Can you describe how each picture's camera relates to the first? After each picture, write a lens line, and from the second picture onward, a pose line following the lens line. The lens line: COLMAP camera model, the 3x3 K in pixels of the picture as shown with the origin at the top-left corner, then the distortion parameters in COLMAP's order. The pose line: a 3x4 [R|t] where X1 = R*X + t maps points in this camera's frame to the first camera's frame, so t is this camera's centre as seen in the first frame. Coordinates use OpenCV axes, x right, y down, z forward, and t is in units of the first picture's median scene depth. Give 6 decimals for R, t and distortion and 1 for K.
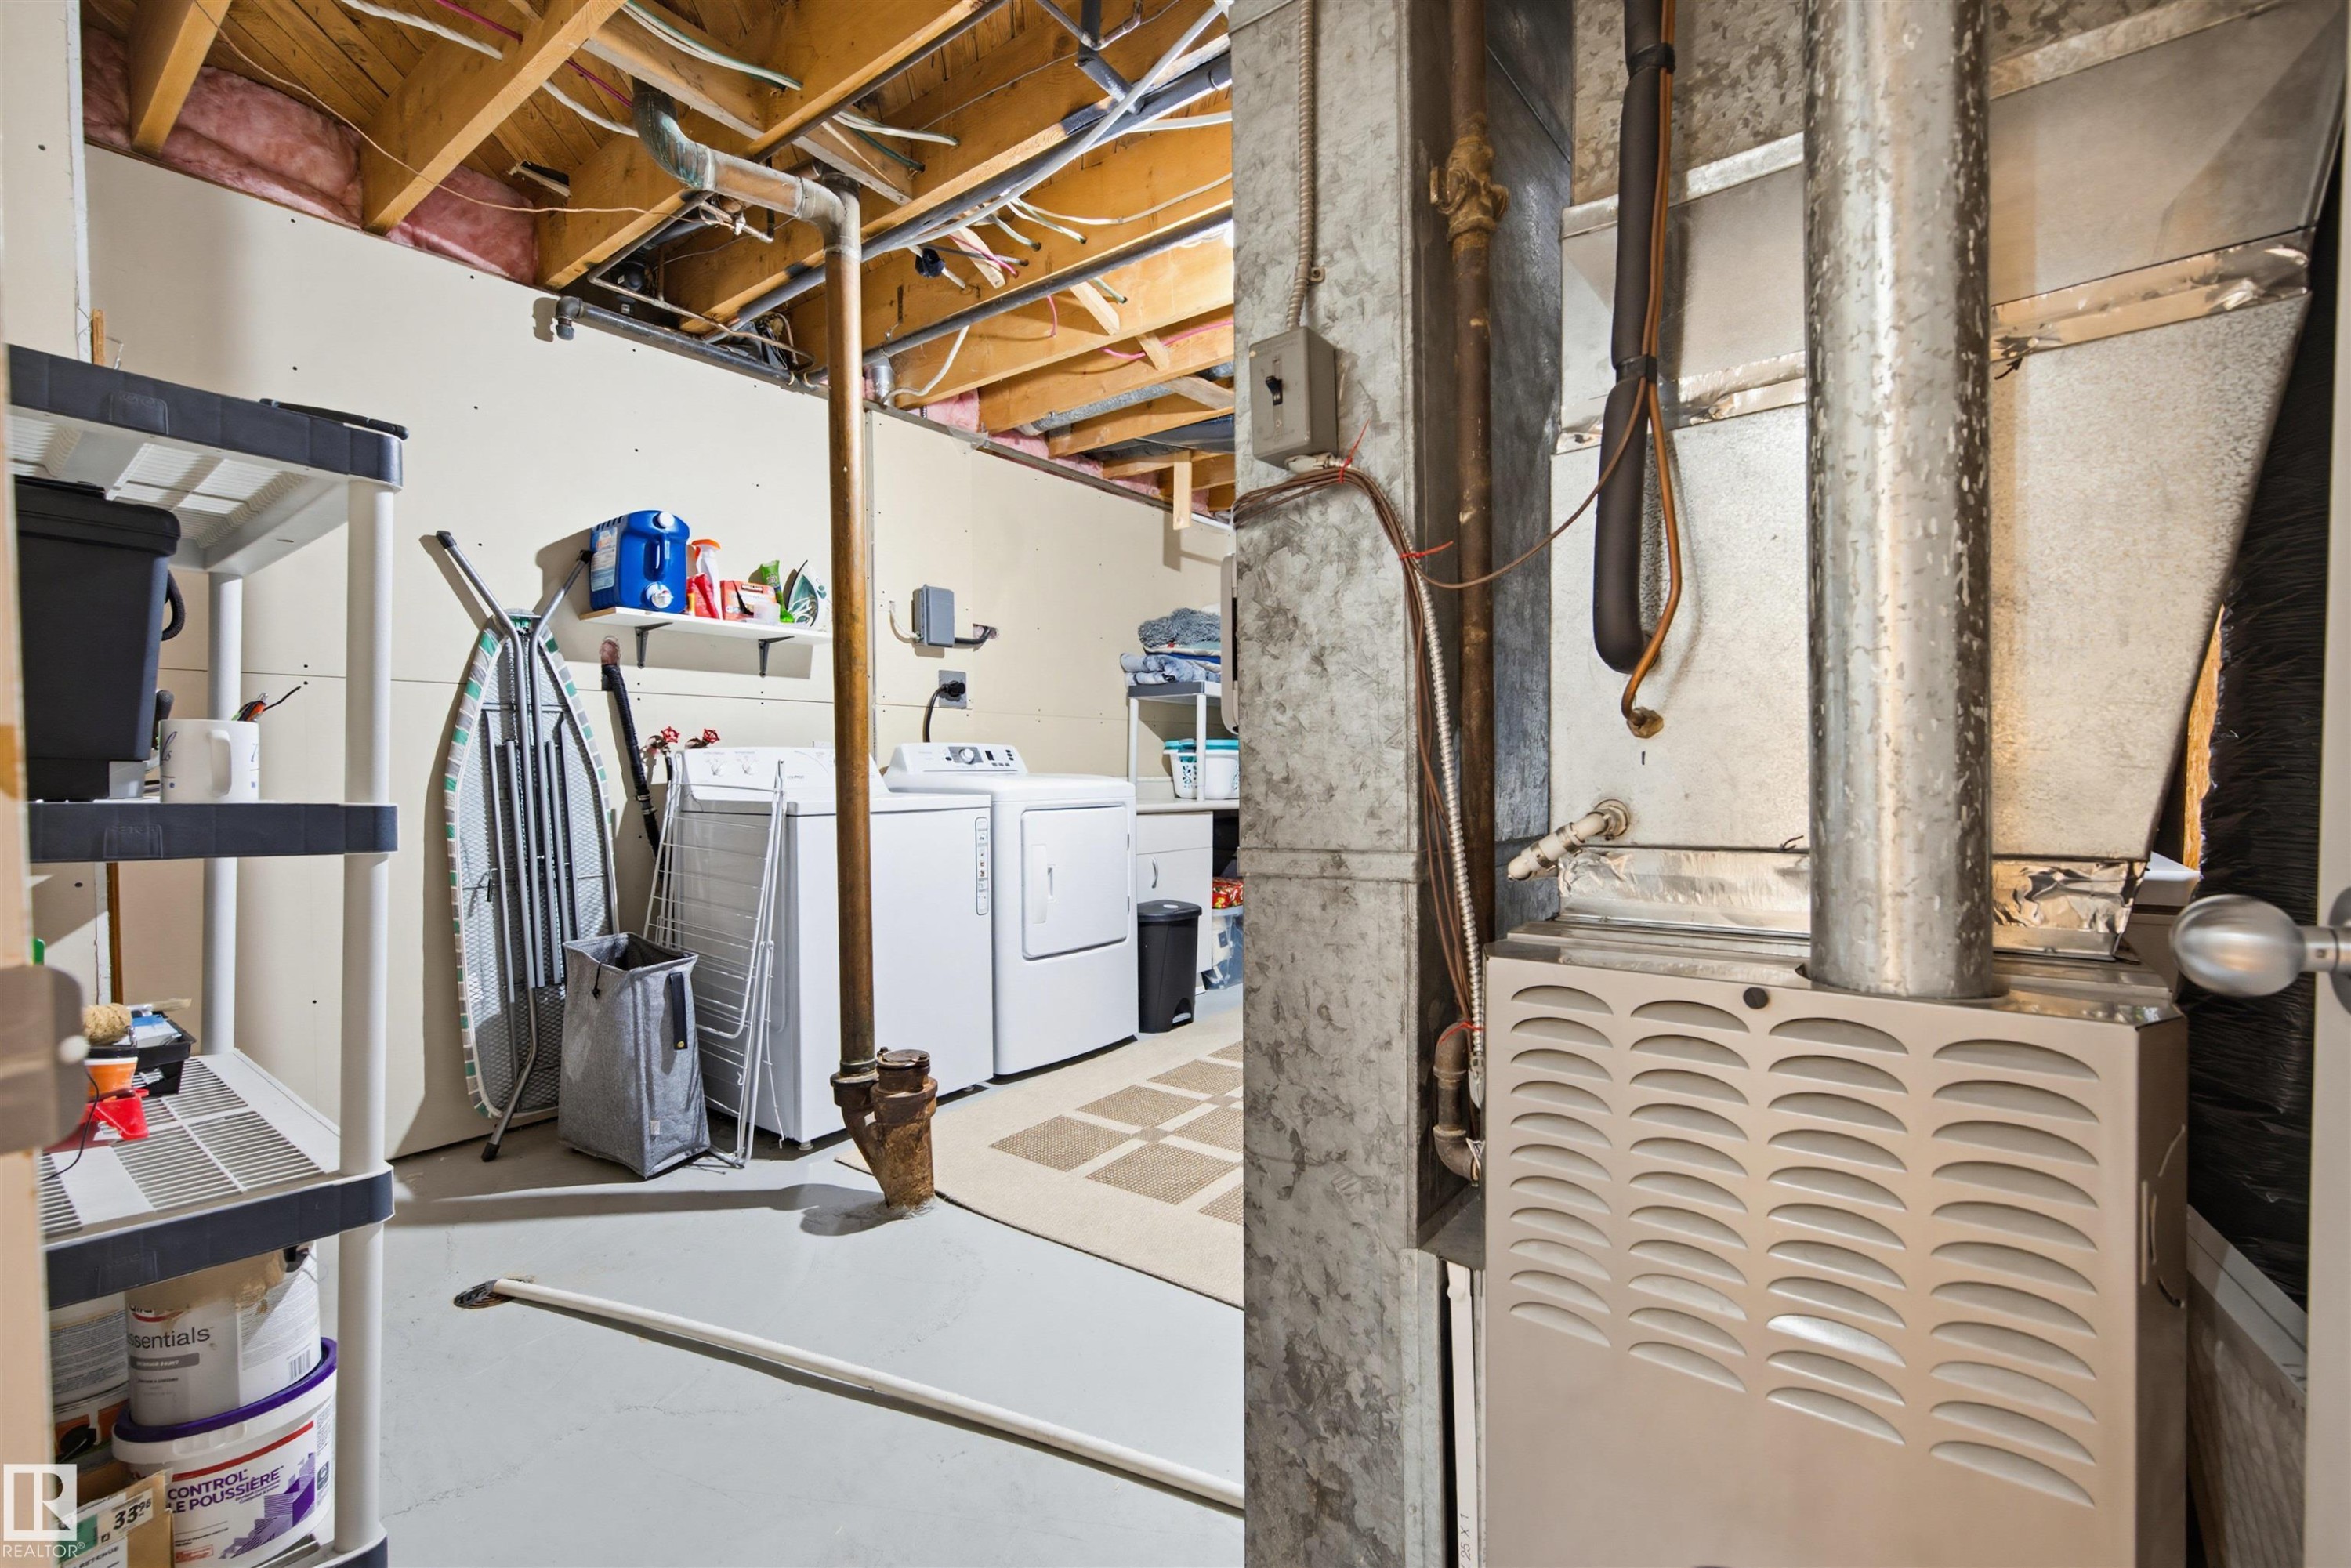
lens RADIAL K [[991.3, 0, 1171.4], [0, 991.3, 788.1], [0, 0, 1]] dist [-0.002868, 0.000085]
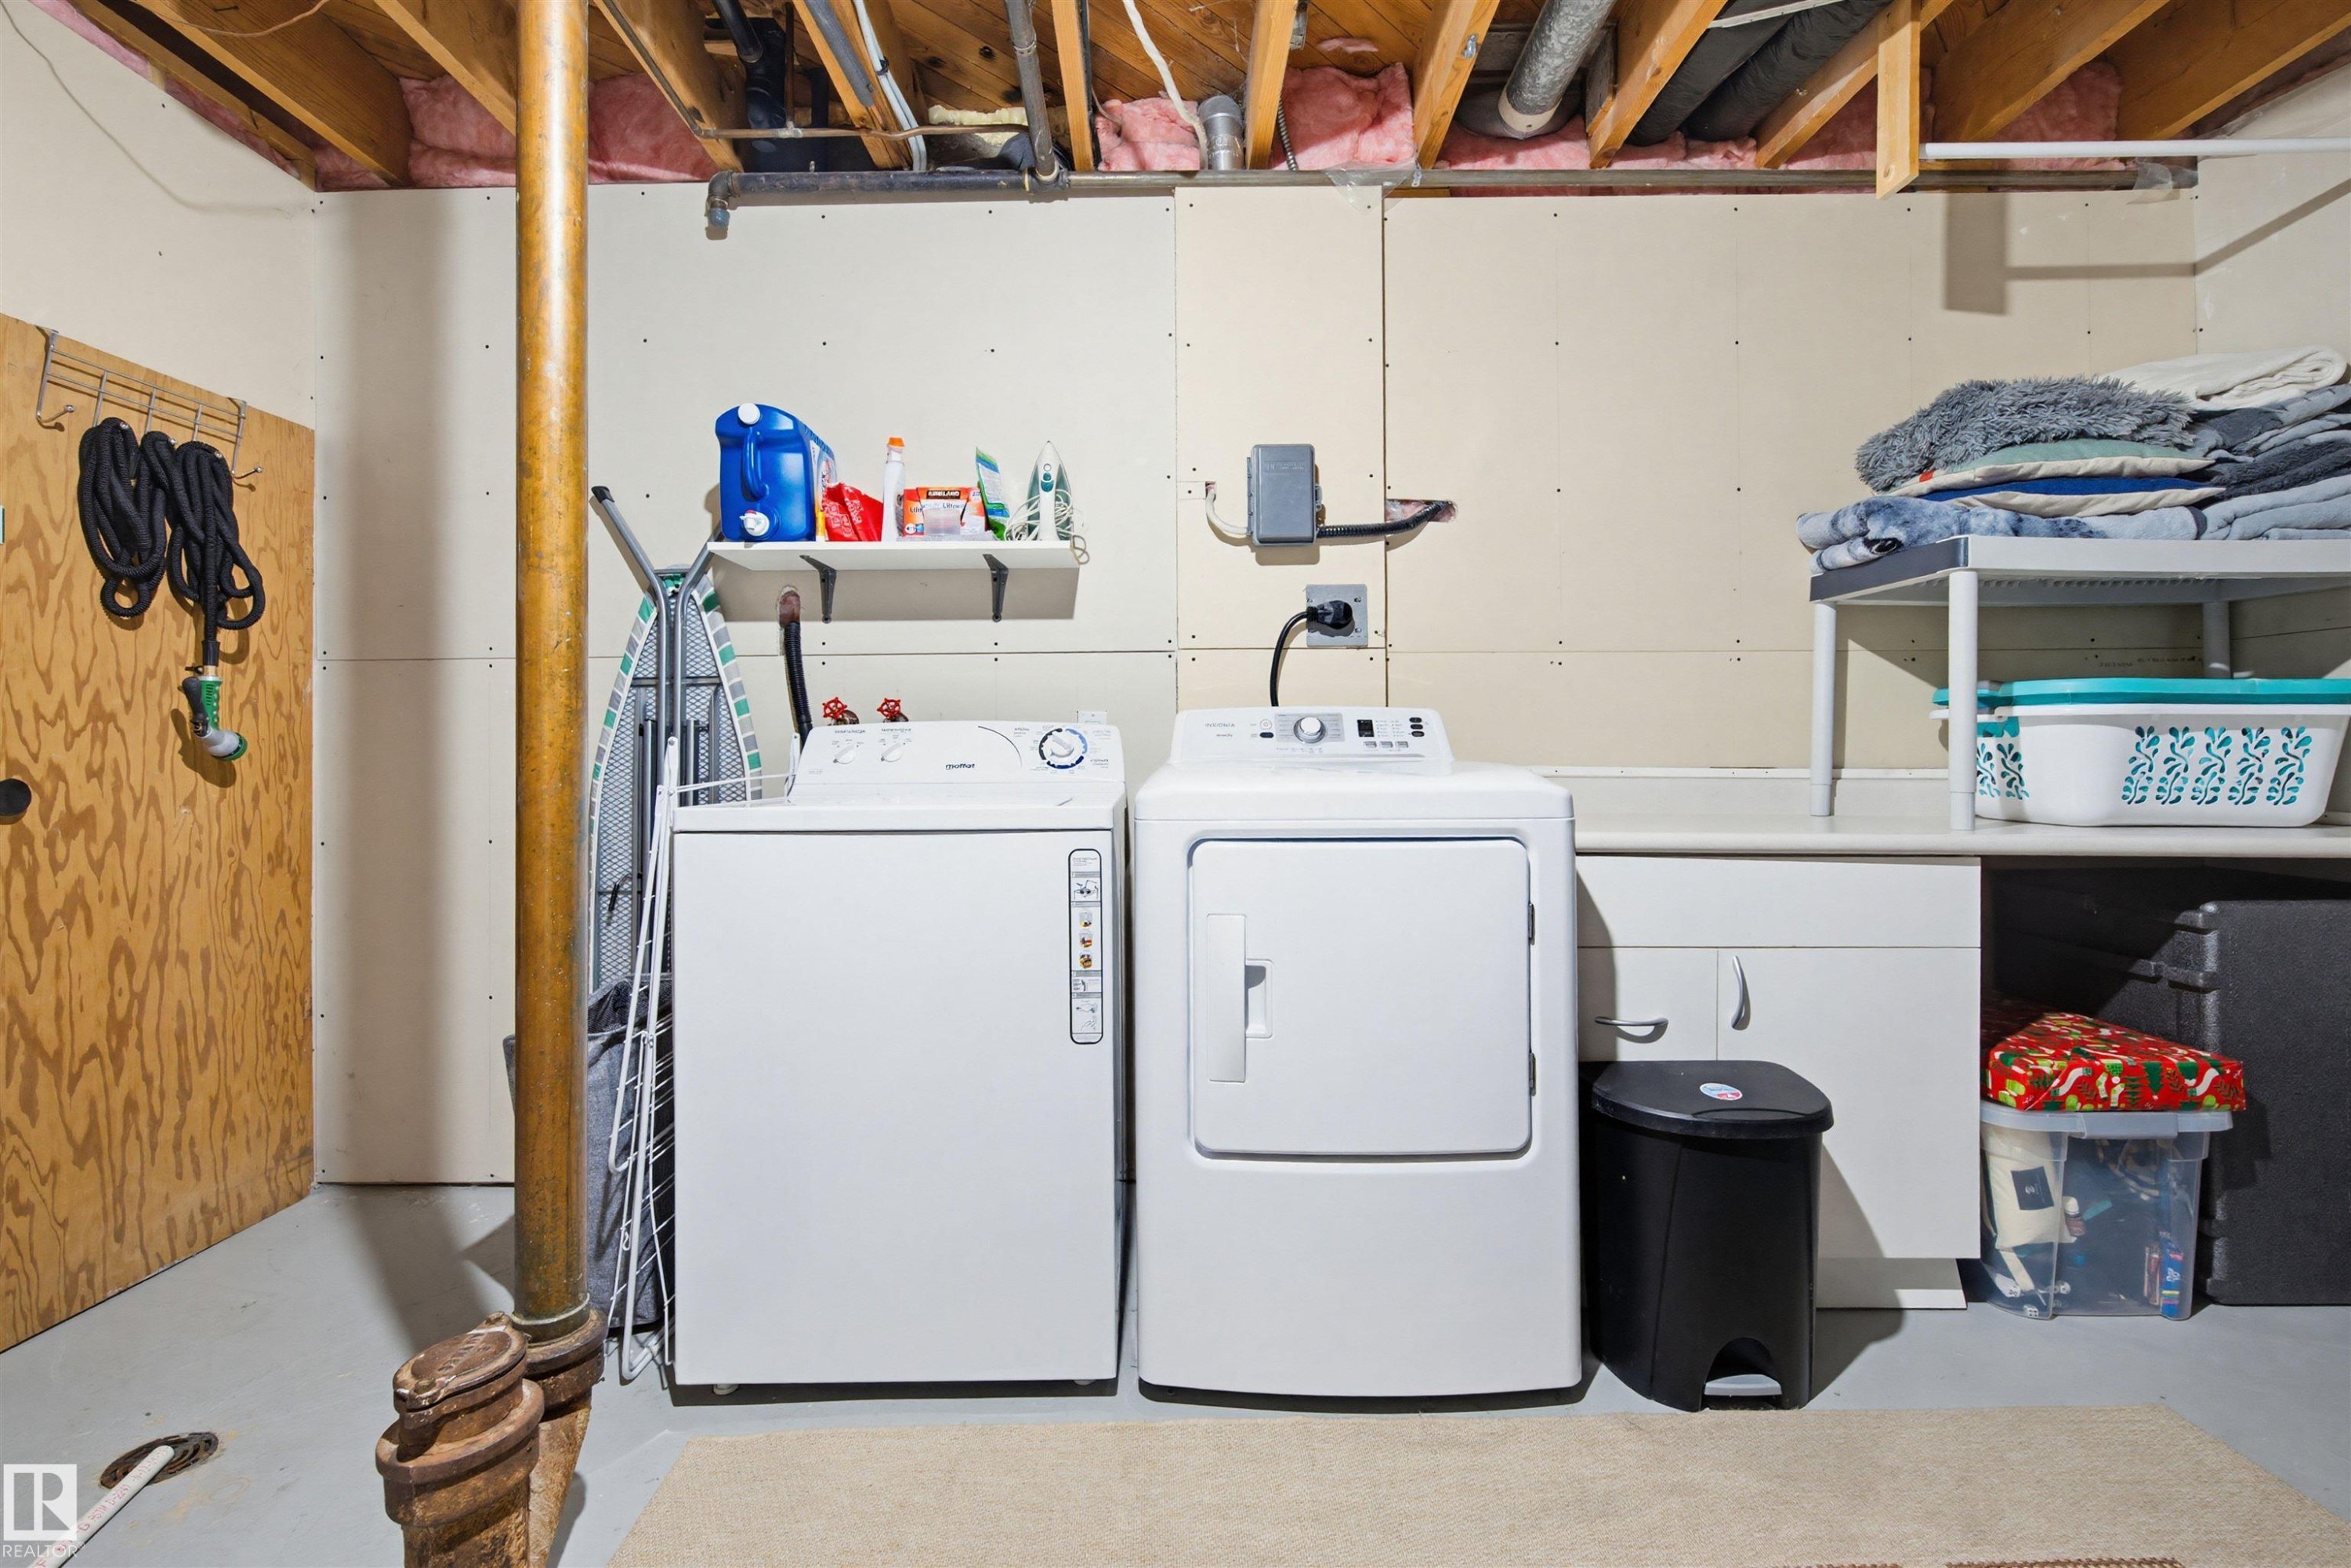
lens RADIAL K [[991.3, 0, 1178.7], [0, 991.3, 751.6], [0, 0, 1]] dist [-0.002868, 0.000085]
pose [[0.604696, -0.004346, -0.796444, 0.189258], [-0.013993, 0.999773, -0.016080, -0.009506], [0.796333, 0.020868, 0.604498, 0.587254]]
